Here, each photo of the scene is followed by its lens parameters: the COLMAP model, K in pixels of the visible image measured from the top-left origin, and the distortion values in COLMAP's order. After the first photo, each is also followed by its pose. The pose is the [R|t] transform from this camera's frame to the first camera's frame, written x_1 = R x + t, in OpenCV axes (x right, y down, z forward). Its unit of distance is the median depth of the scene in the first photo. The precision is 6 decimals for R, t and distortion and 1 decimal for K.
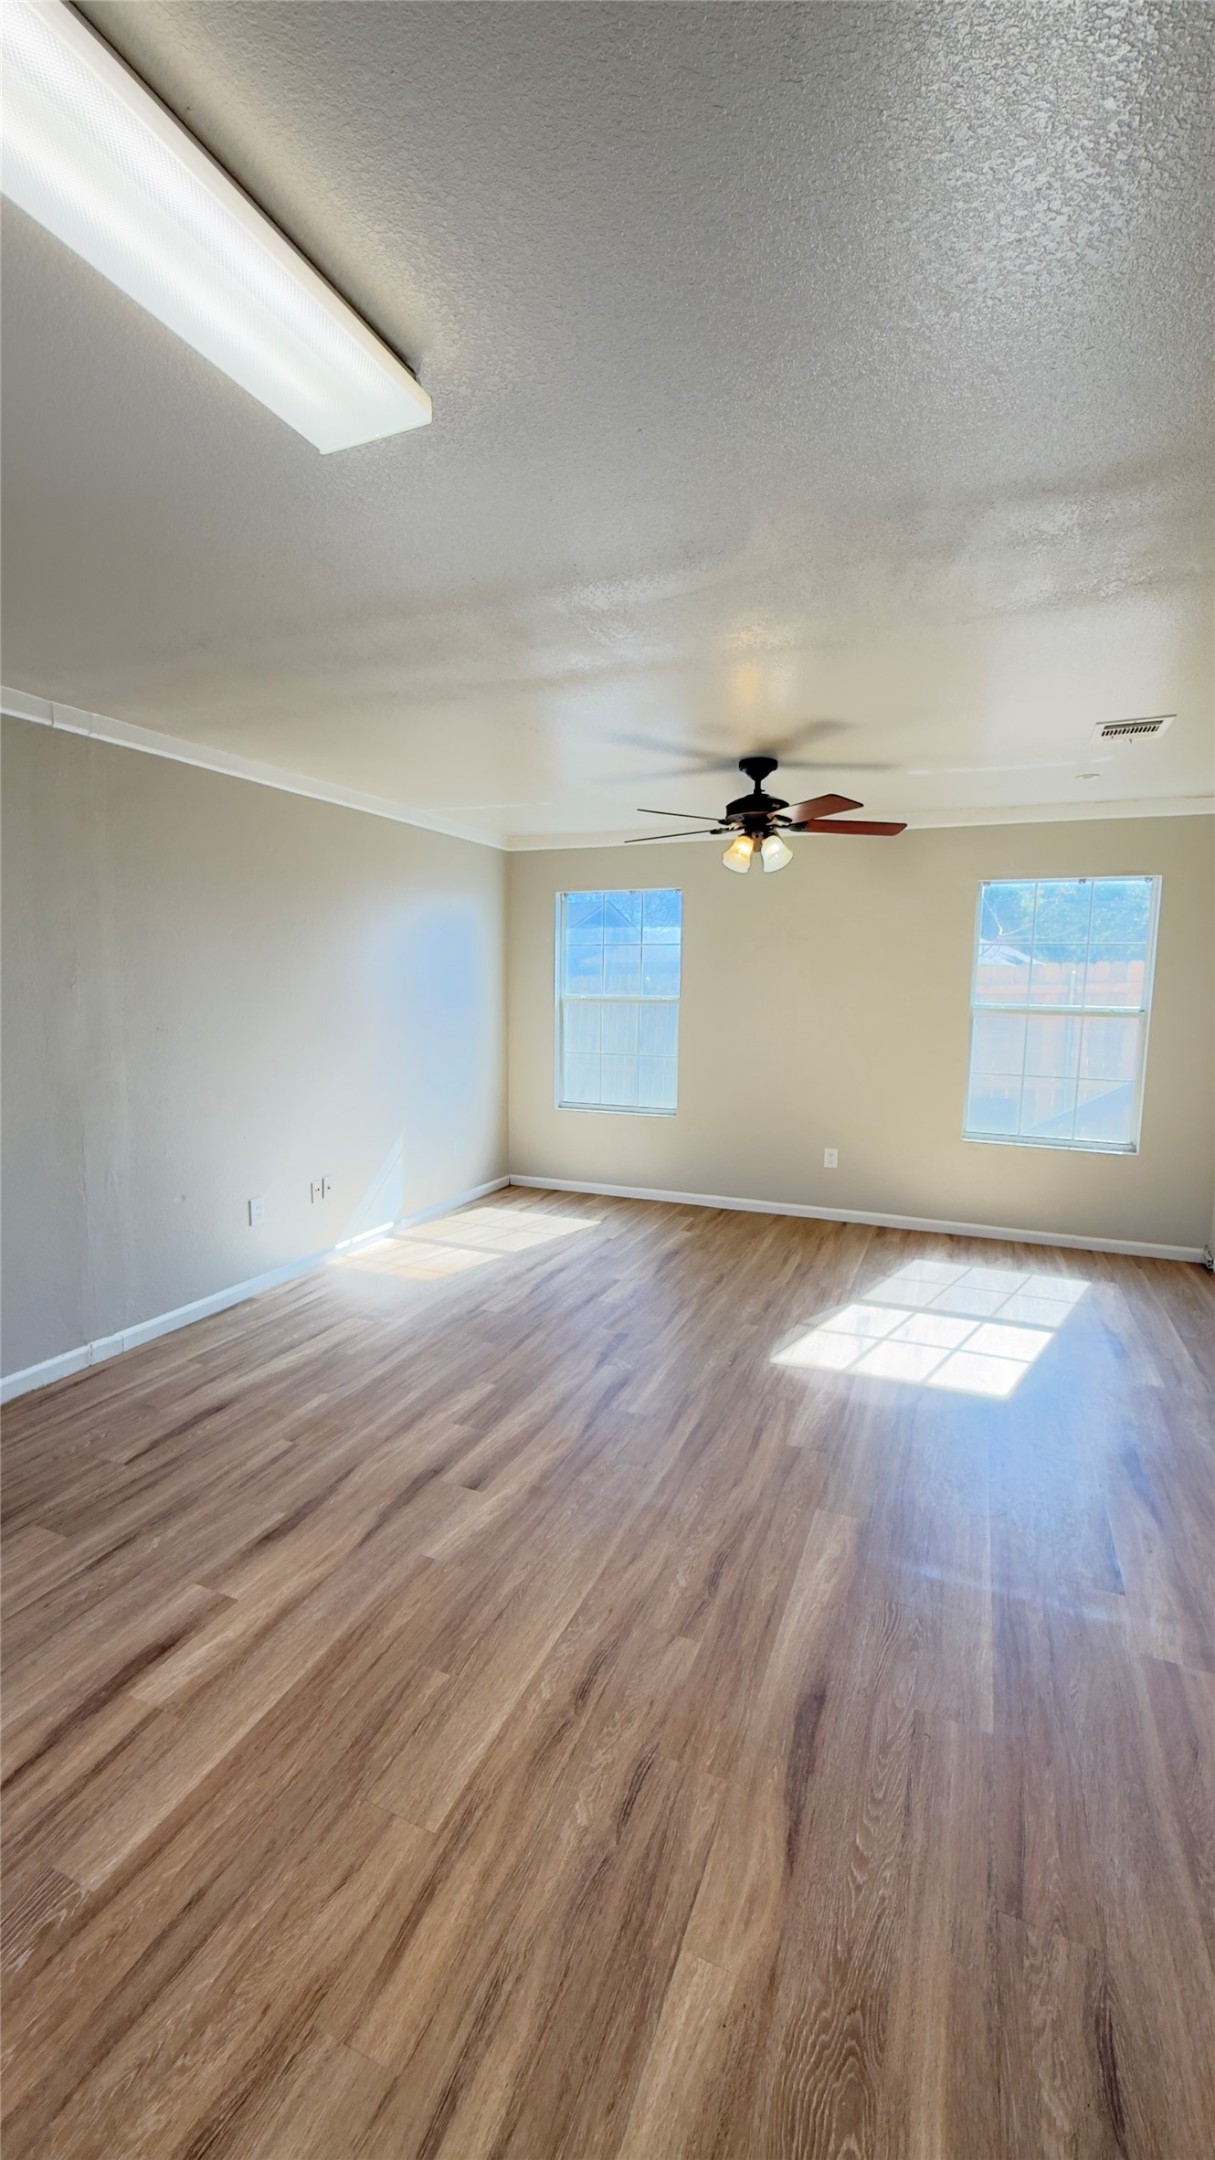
lens RADIAL K [[860.4, 0, 607.5], [0, 860.4, 1080.0], [0, 0, 1]] dist [-0.000243, 0.000120]
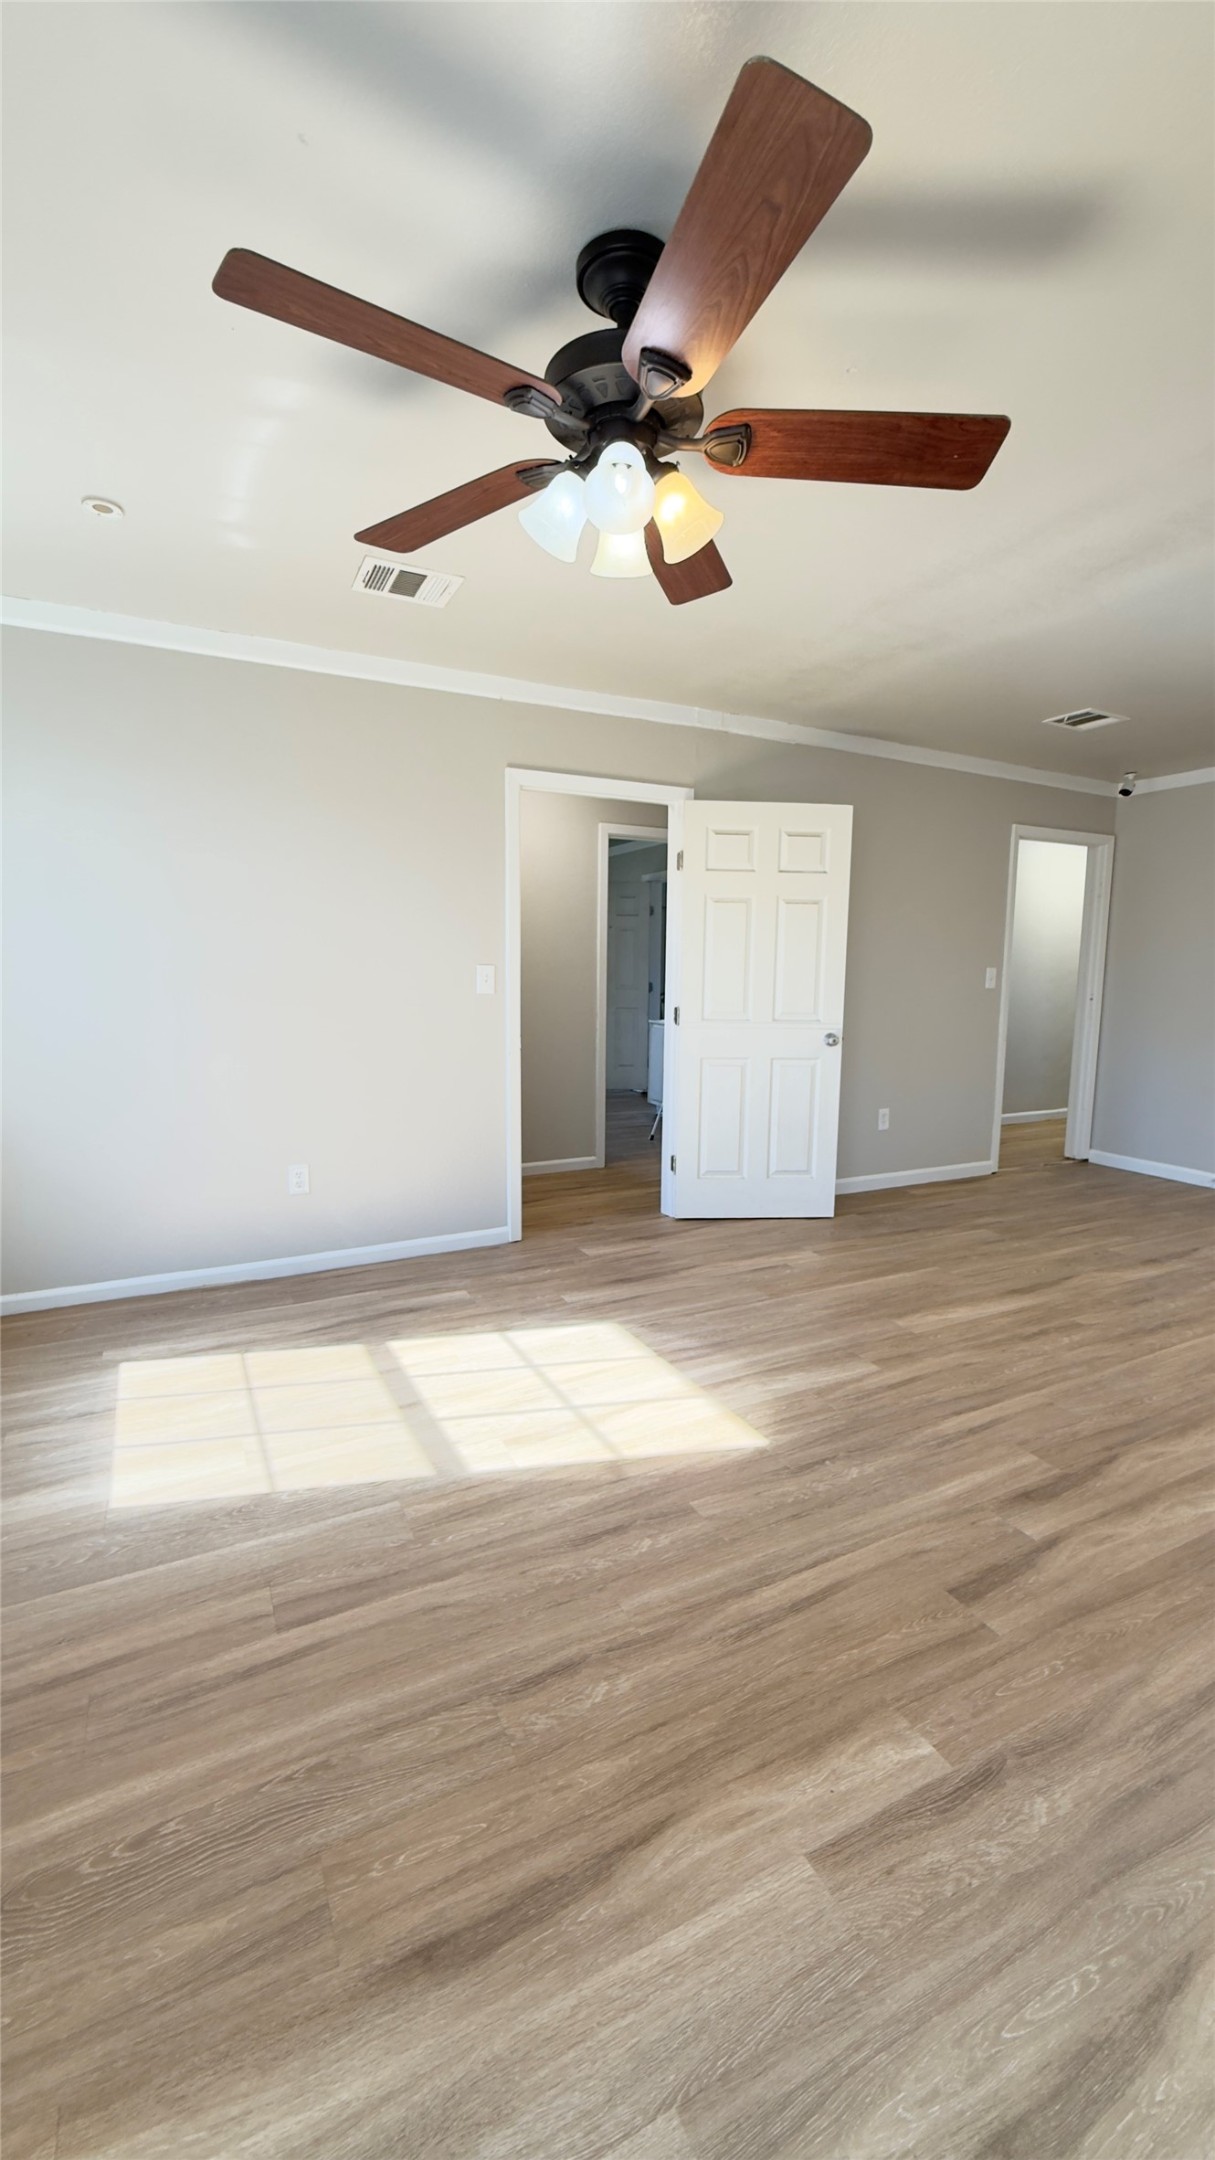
lens RADIAL K [[860.4, 0, 607.5], [0, 860.4, 1080.0], [0, 0, 1]] dist [-0.000243, 0.000120]
pose [[-0.767922, -0.100503, 0.632609, -0.146416], [0.062336, 0.971201, 0.229964, -0.146024], [-0.637502, 0.216029, -0.739542, 1.975071]]
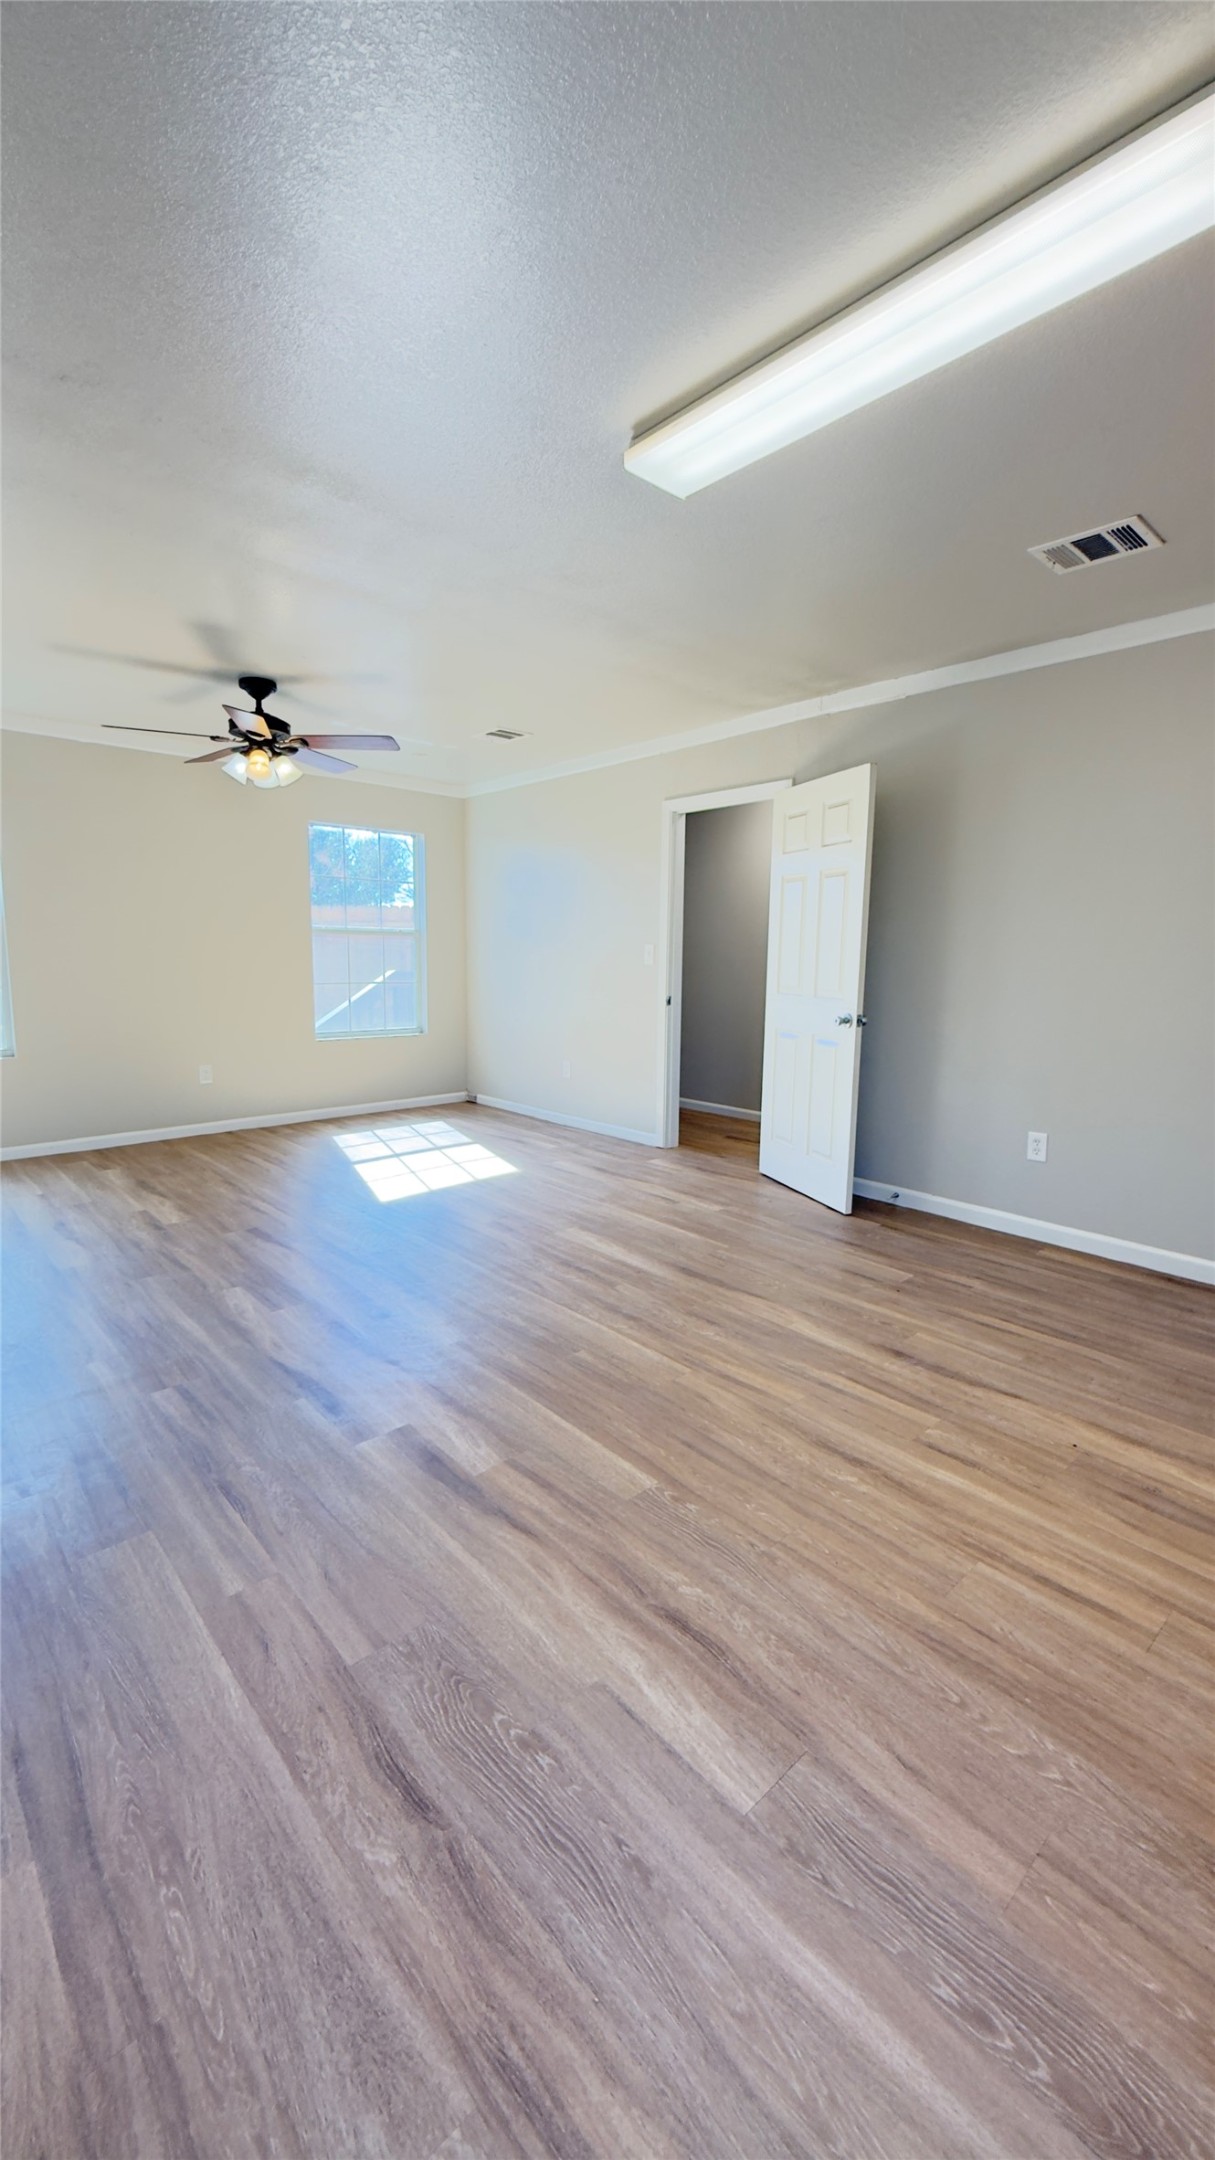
lens RADIAL K [[860.4, 0, 607.5], [0, 860.4, 1080.0], [0, 0, 1]] dist [-0.000243, 0.000120]
pose [[0.415210, -0.139005, 0.899043, -0.975102], [0.103156, 0.989077, 0.105284, 0.079435], [-0.903858, 0.049027, 0.425014, 0.245064]]
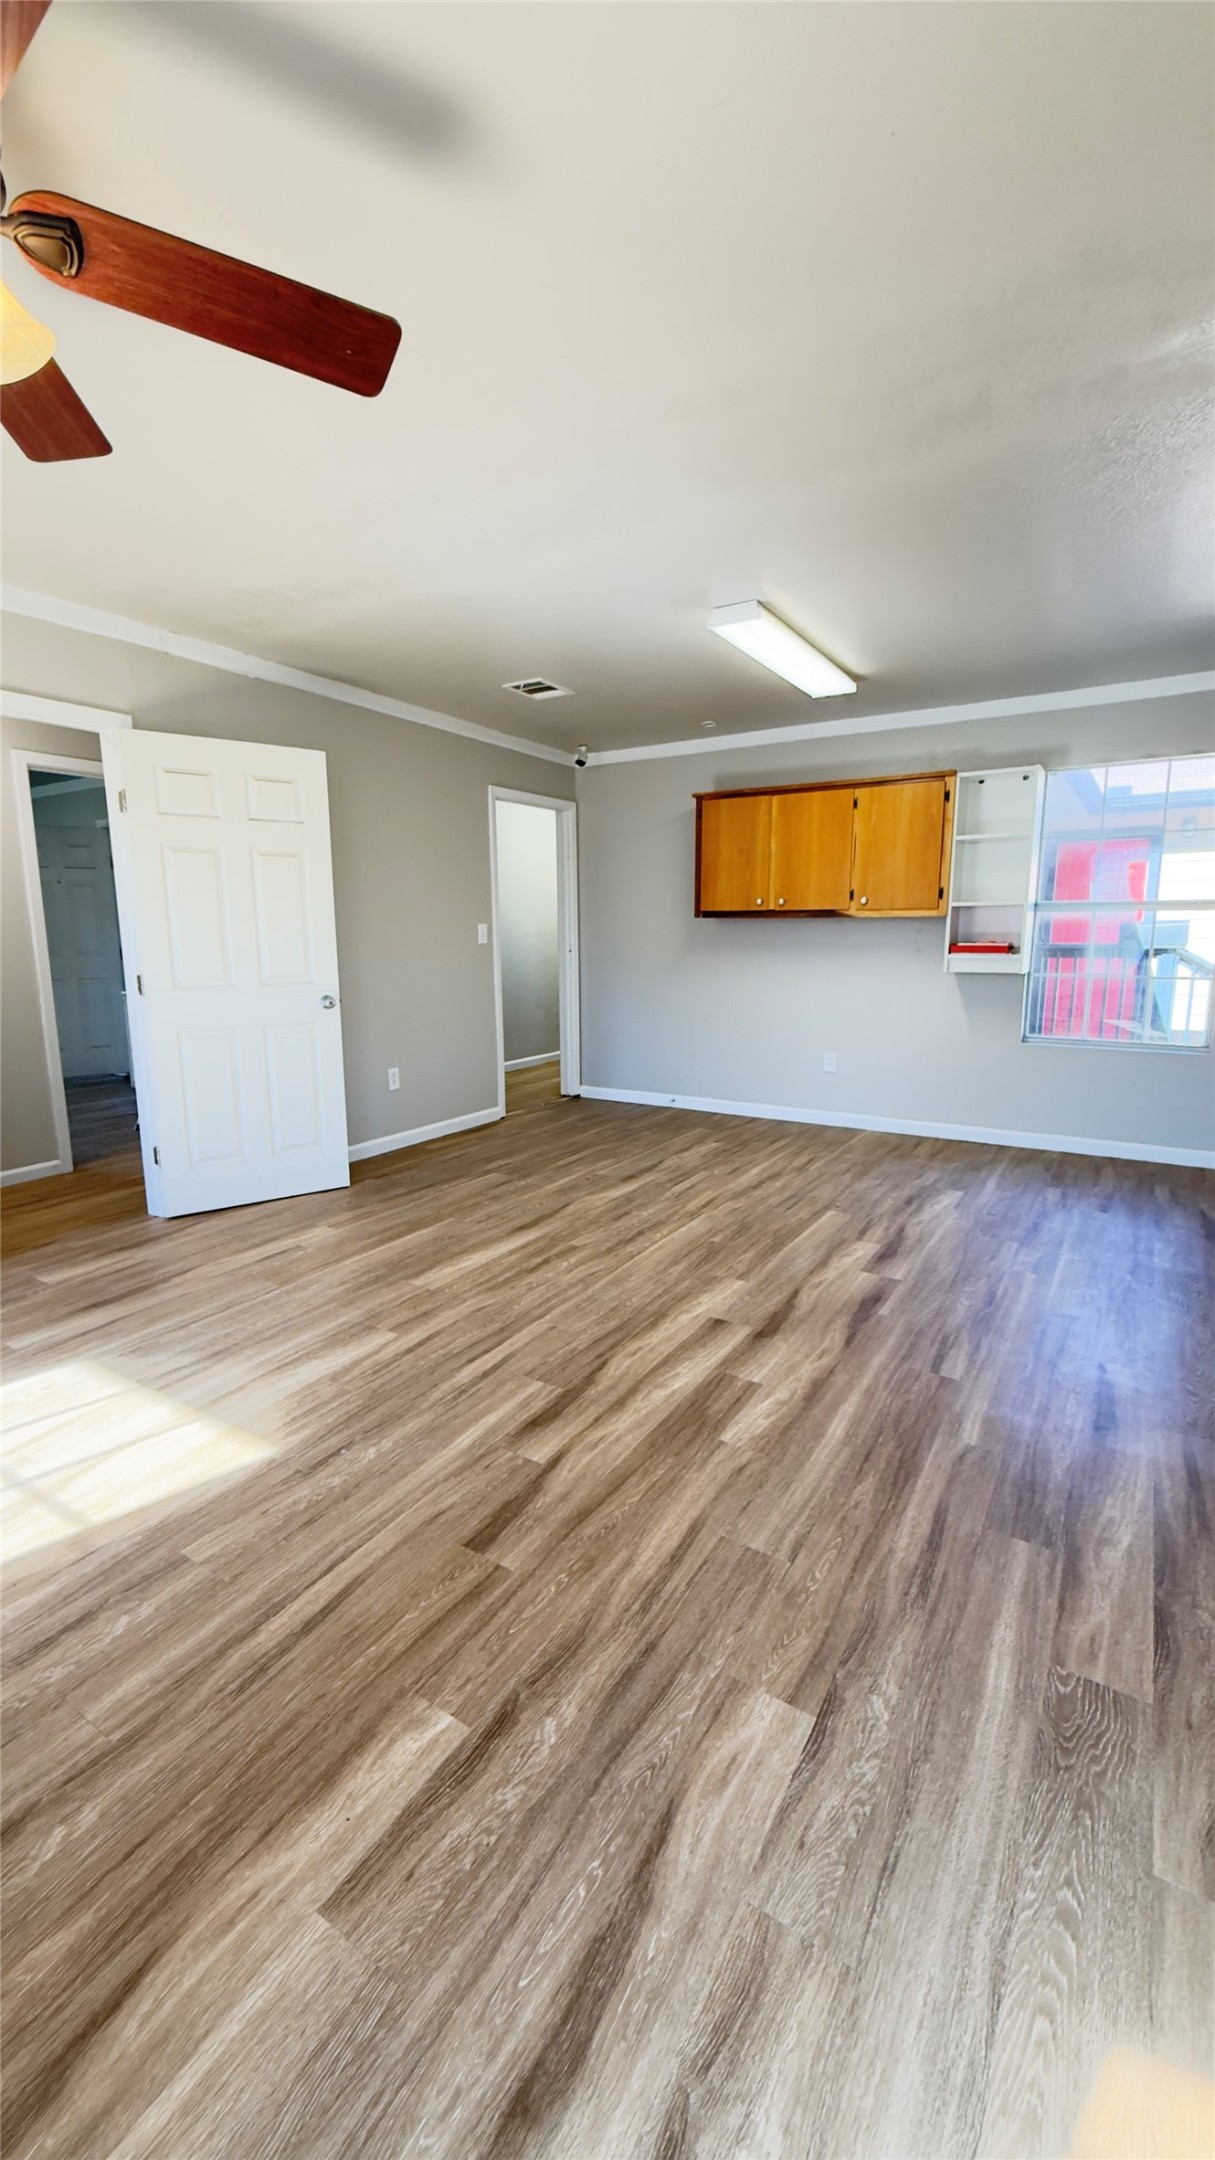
lens RADIAL K [[860.4, 0, 607.5], [0, 860.4, 1080.0], [0, 0, 1]] dist [-0.000243, 0.000120]
pose [[-0.988118, -0.028525, 0.151028, -0.167920], [0.017543, 0.955274, 0.295203, -0.132416], [-0.152694, 0.294344, -0.943423, 1.906255]]
